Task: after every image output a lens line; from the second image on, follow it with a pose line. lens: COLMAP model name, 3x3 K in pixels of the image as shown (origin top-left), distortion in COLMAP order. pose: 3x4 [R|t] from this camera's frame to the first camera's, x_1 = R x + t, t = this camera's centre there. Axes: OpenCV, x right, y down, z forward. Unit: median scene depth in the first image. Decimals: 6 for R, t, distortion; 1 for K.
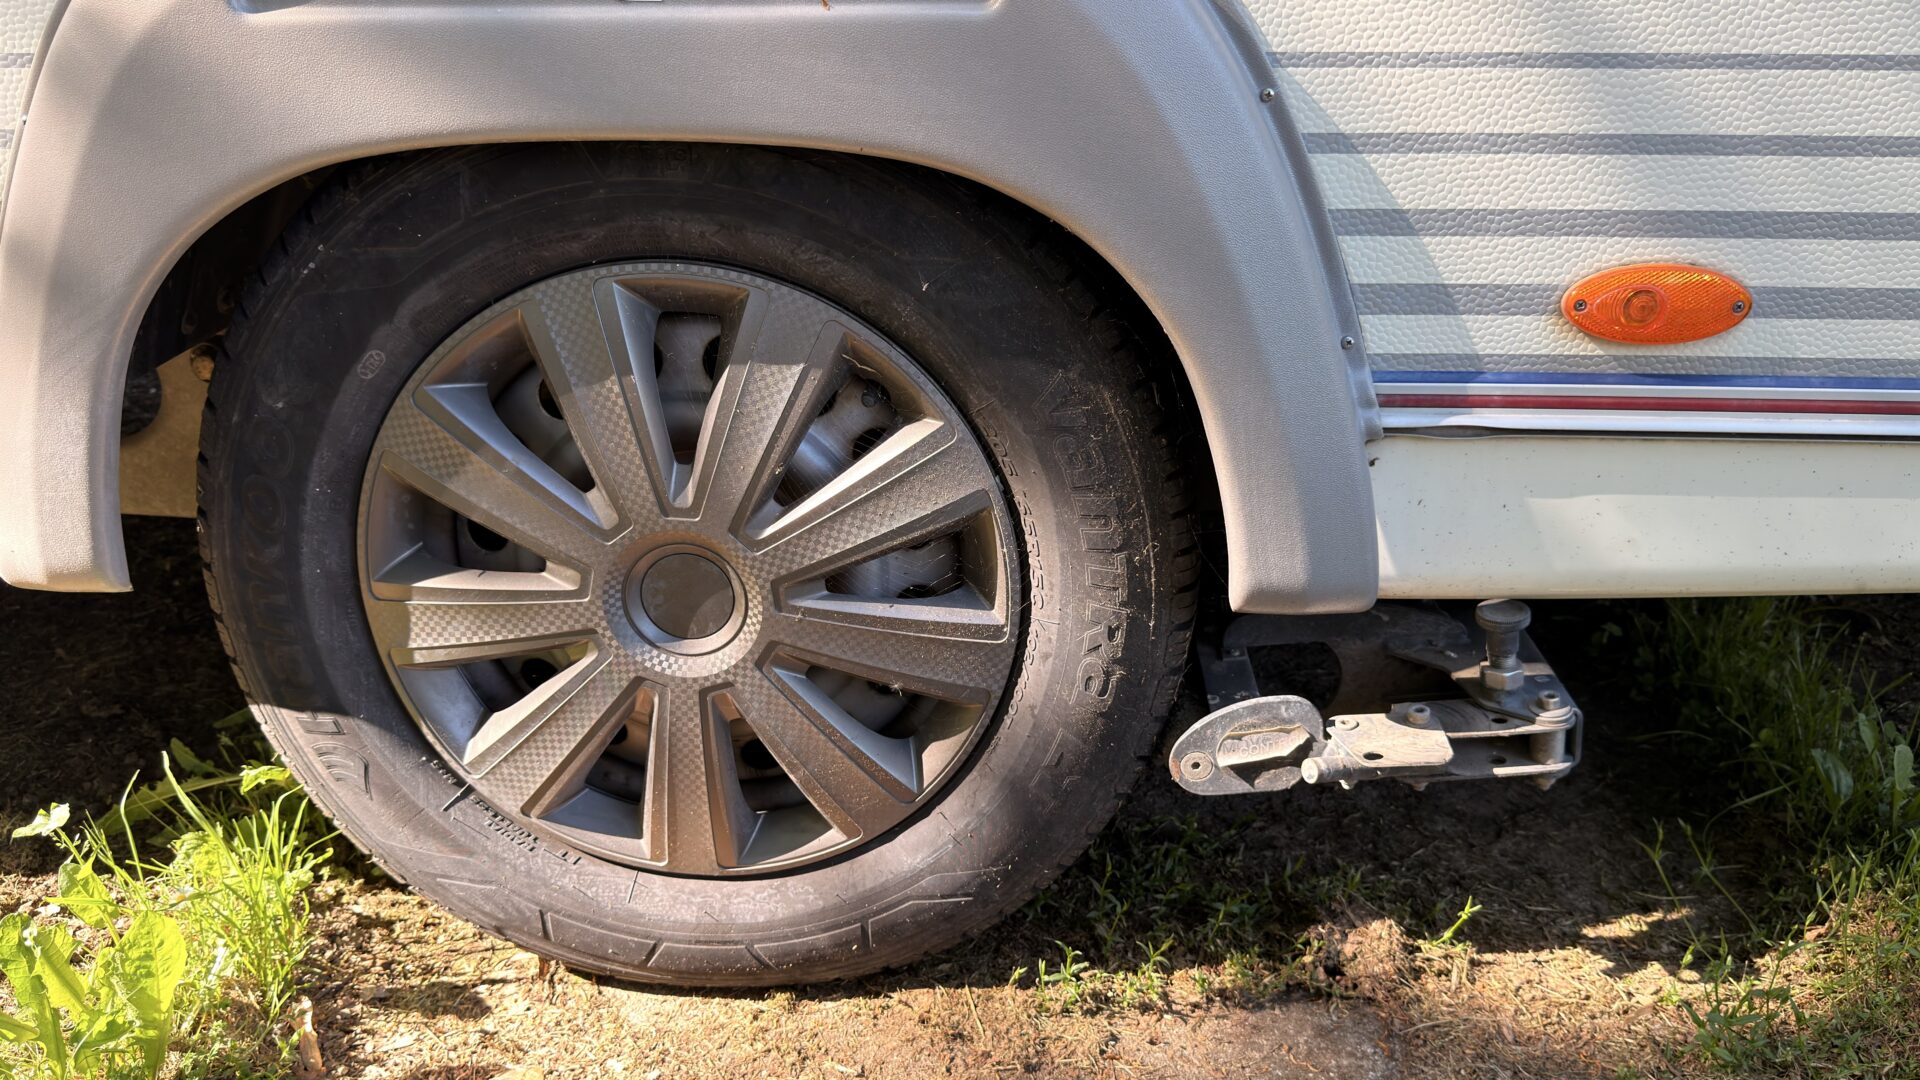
lens RADIAL K [[1493.7, 0, 960.0], [0, 1493.7, 540.0], [0, 0, 1]] dist [0.000427, -0.000236]
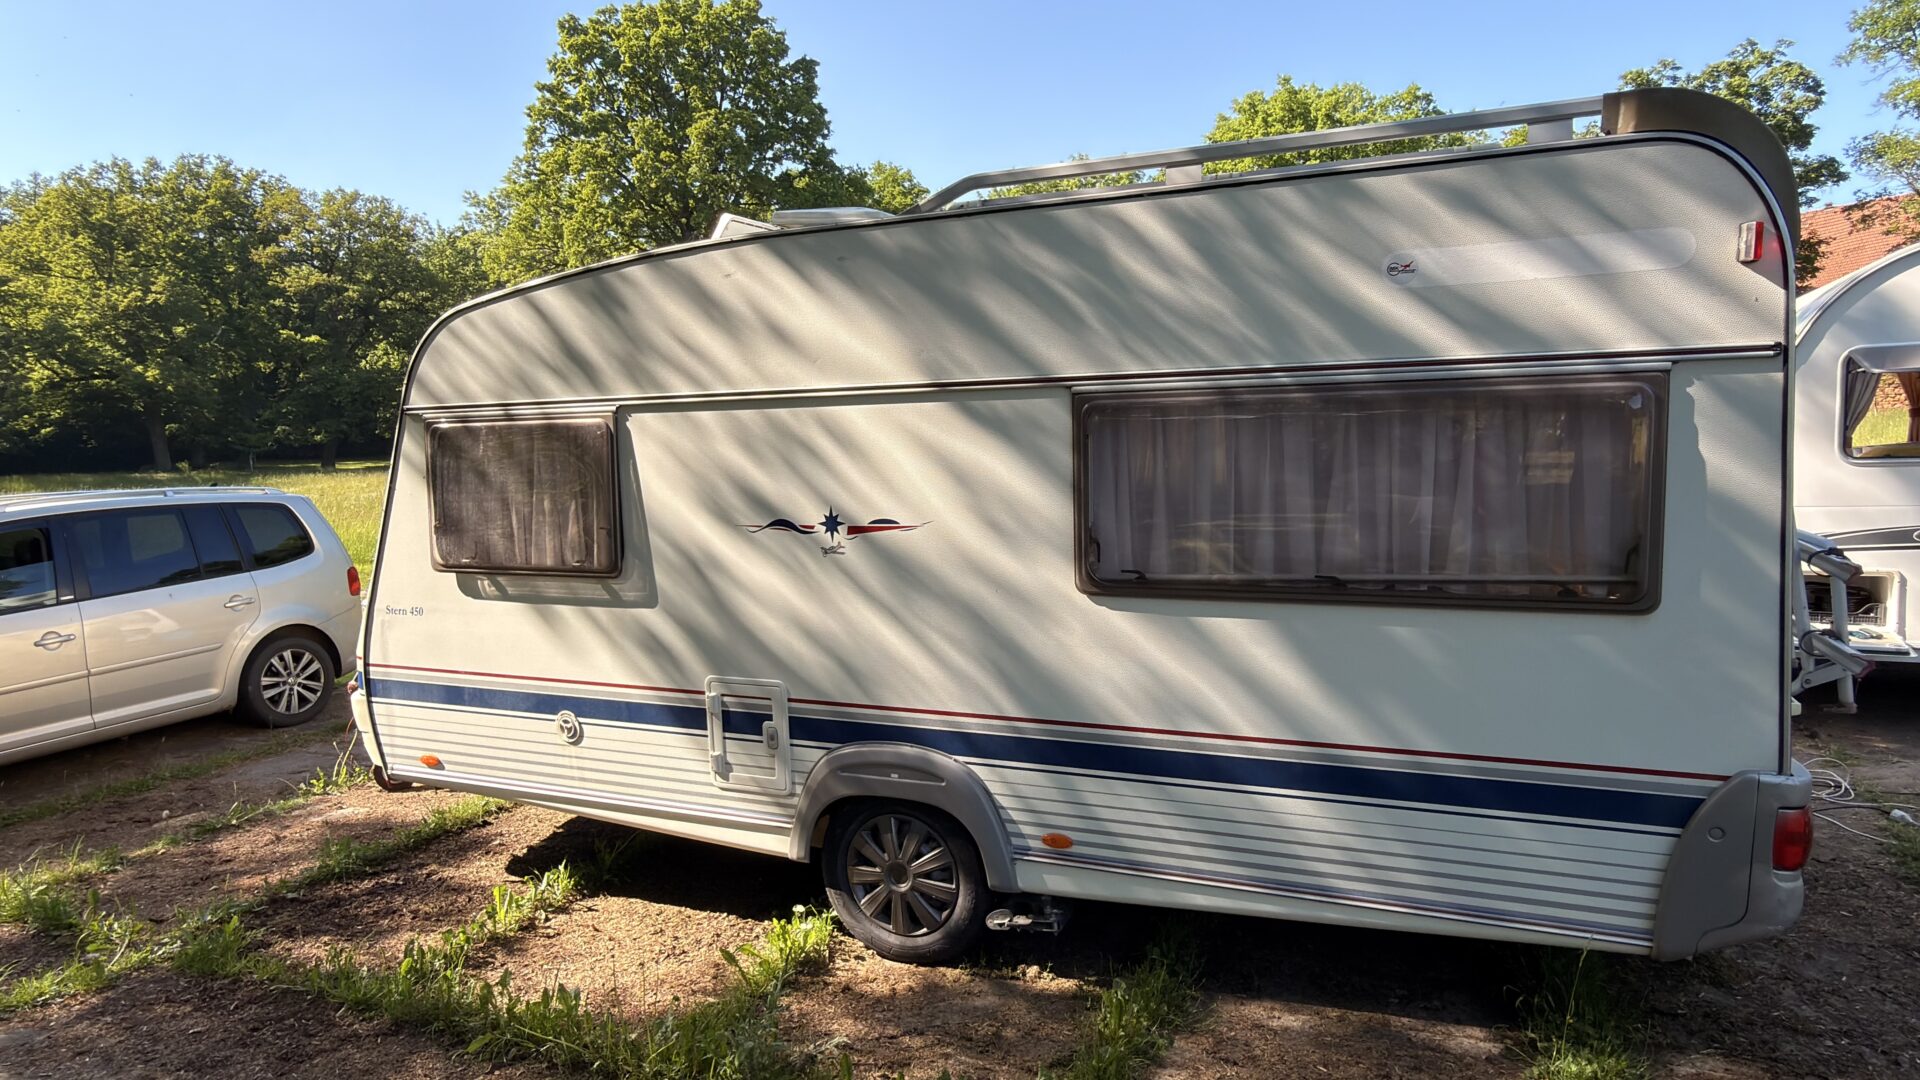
lens RADIAL K [[1140.0, 0, 960.0], [0, 1140.0, 540.0], [0, 0, 1]] dist [0.001293, 0.003833]
pose [[0.933849, 0.009309, -0.357547, 1.476950], [-0.107984, 0.960351, -0.257033, -0.091370], [0.340978, 0.278639, 0.897827, -2.956906]]
